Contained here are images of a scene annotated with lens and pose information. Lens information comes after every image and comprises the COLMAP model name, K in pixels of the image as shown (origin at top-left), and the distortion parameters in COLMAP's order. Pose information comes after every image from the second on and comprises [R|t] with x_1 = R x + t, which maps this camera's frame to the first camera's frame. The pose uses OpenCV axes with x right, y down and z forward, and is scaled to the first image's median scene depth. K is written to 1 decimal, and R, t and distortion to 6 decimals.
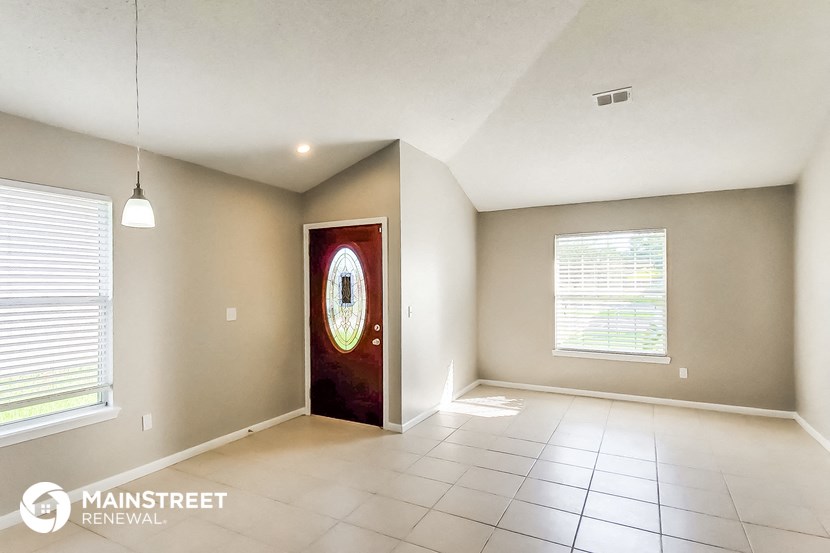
lens RADIAL K [[410.4, 0, 417.5], [0, 410.4, 288.9], [0, 0, 1]] dist [-0.000196, 0.000092]
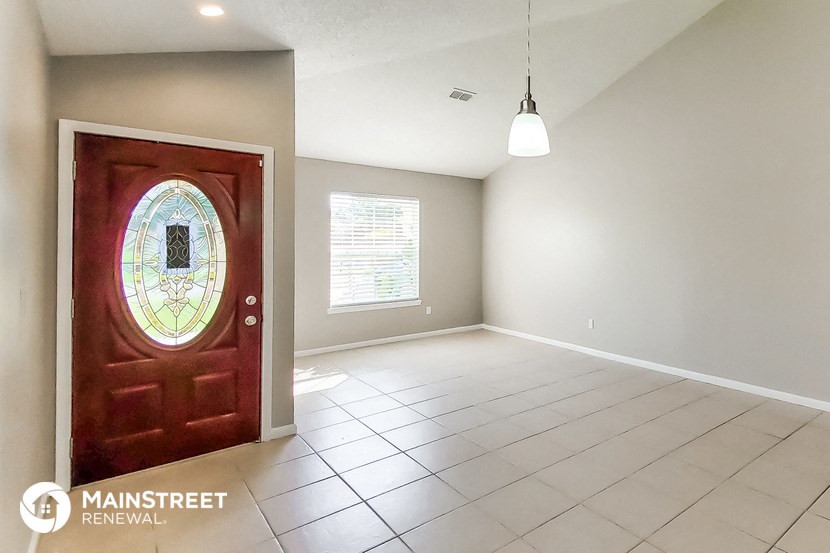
lens RADIAL K [[448.4, 0, 416.6], [0, 448.4, 240.4], [0, 0, 1]] dist [-0.000081, 0.000086]
pose [[0.444117, 0.011501, 0.895895, -0.629393], [-0.000215, 0.999919, -0.012730, 0.000386], [-0.895969, 0.005461, 0.444084, 0.389629]]
